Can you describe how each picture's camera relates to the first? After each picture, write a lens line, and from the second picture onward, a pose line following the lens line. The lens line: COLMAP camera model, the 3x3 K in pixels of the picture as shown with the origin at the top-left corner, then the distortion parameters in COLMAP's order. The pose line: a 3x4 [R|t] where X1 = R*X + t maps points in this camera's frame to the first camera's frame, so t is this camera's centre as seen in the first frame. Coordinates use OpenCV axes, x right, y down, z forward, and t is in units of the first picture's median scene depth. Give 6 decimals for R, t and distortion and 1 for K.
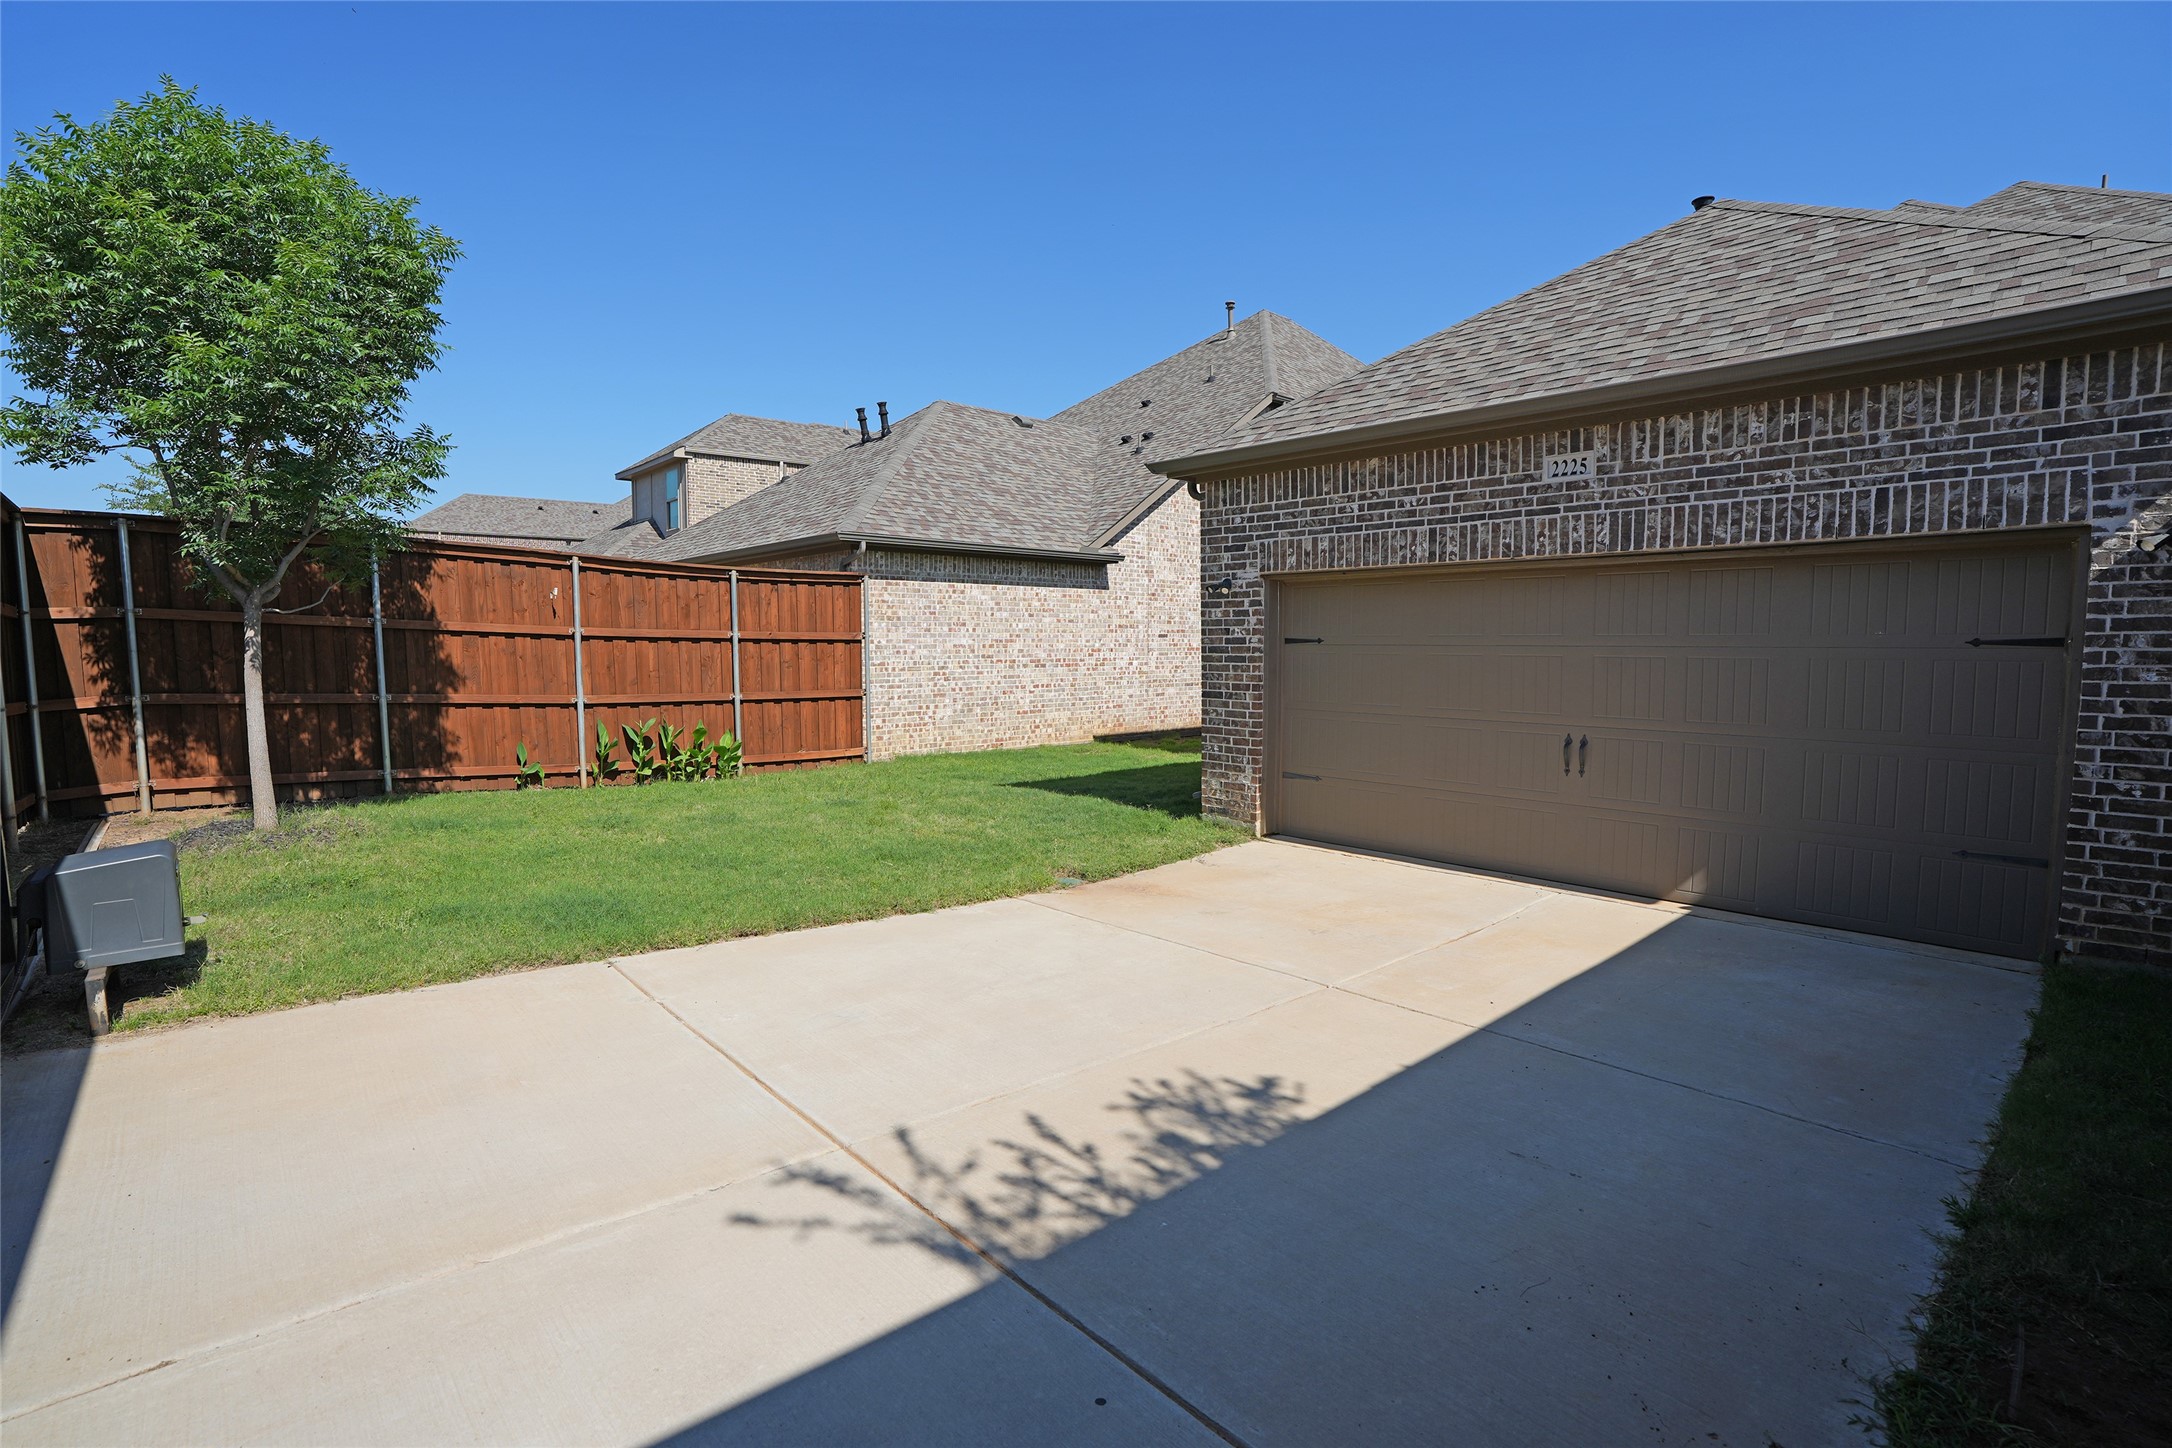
lens RADIAL K [[1008.4, 0, 1085.4], [0, 1008.4, 719.4], [0, 0, 1]] dist [-0.058800, 0.004137]
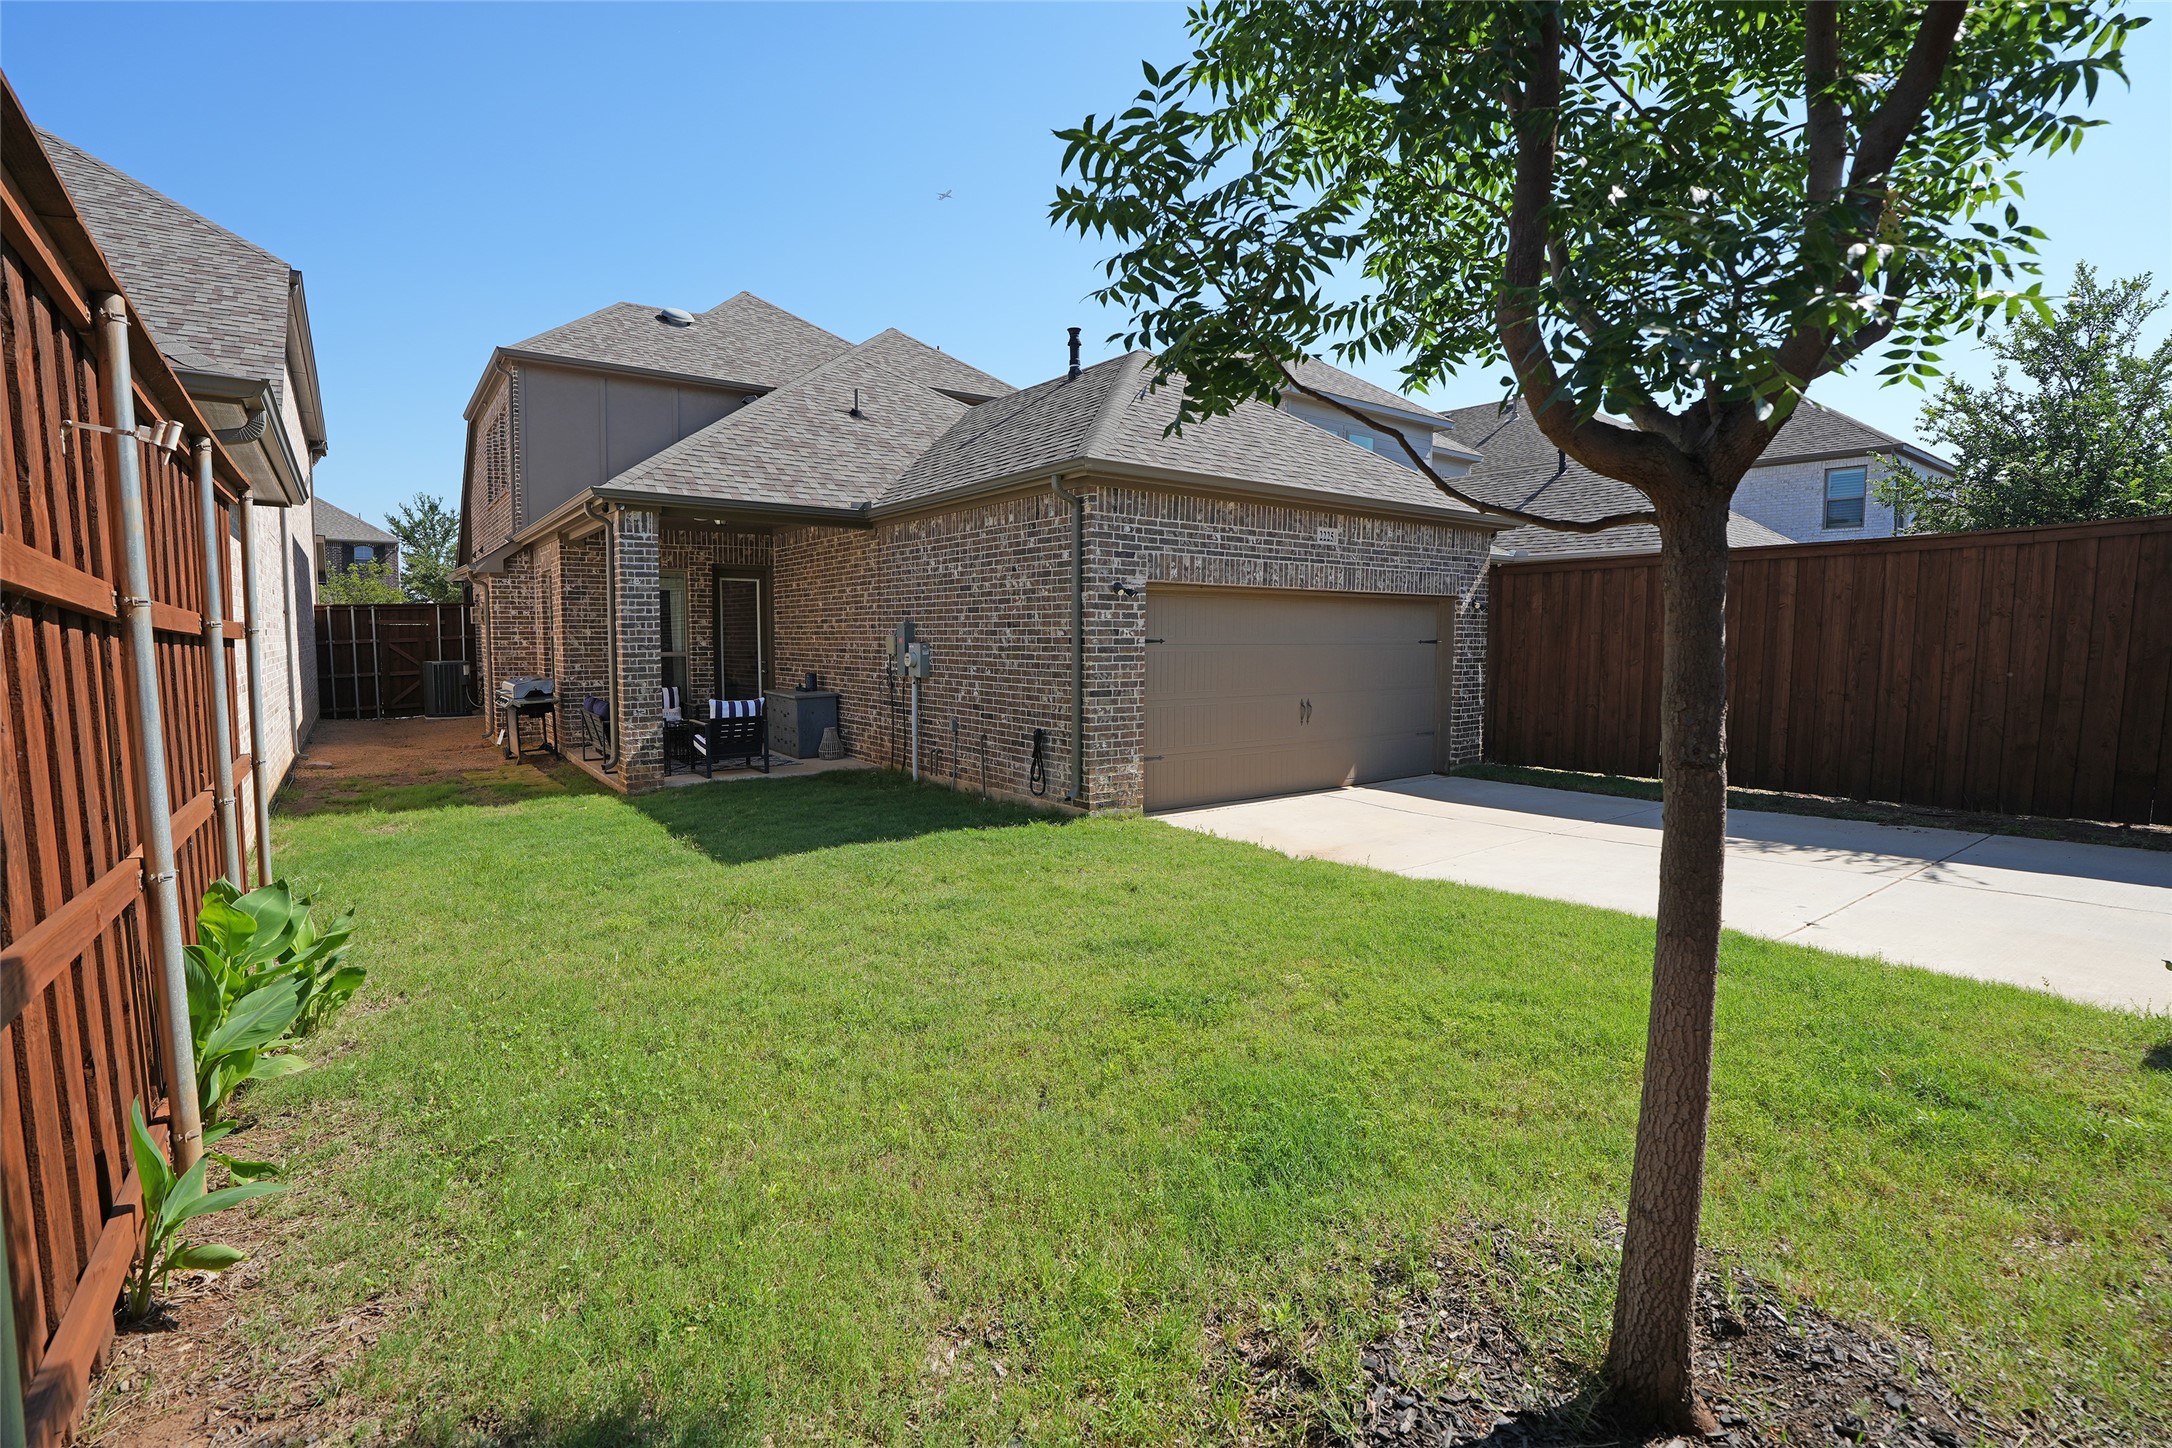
lens RADIAL K [[1008.4, 0, 1085.3], [0, 1008.4, 733.5], [0, 0, 1]] dist [-0.058800, 0.004137]
pose [[0.096022, -0.087873, 0.991493, -0.942414], [0.077346, 0.993742, 0.080582, -0.071427], [-0.992370, 0.068950, 0.102217, 0.954881]]
